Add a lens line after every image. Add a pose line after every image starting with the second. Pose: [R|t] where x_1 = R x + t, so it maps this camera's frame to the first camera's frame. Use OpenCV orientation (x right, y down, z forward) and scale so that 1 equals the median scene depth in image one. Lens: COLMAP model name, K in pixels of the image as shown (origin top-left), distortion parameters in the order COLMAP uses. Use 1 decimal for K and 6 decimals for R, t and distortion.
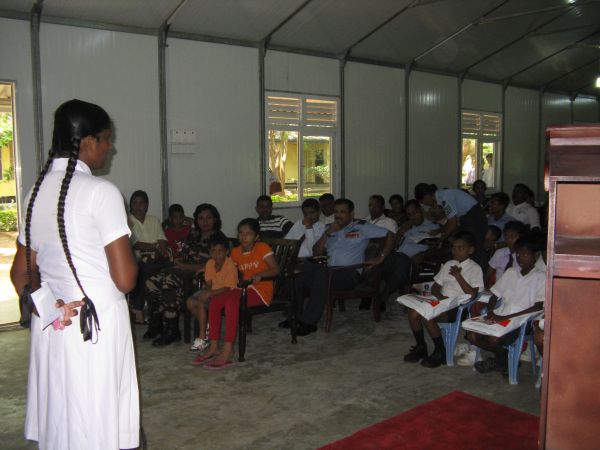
lens RADIAL K [[623.0, 0, 296.6], [0, 623.0, 227.8], [0, 0, 1]] dist [-0.192157, 0.252736]
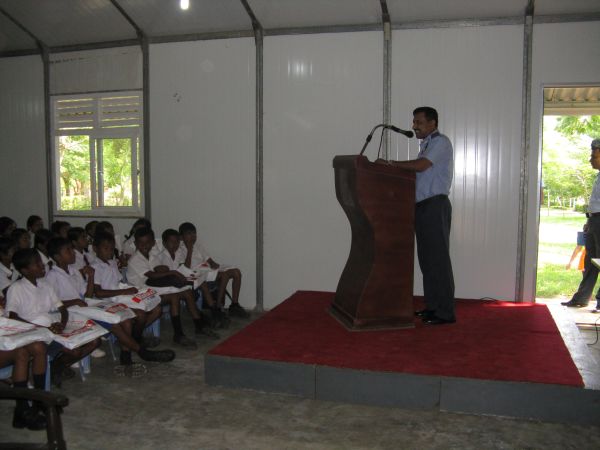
lens RADIAL K [[623.0, 0, 296.6], [0, 623.0, 227.8], [0, 0, 1]] dist [-0.192157, 0.252736]
pose [[-0.552591, -0.075735, 0.830005, -0.536207], [0.098963, 0.982855, 0.155569, -0.098670], [-0.827556, 0.168106, -0.535622, 0.925727]]
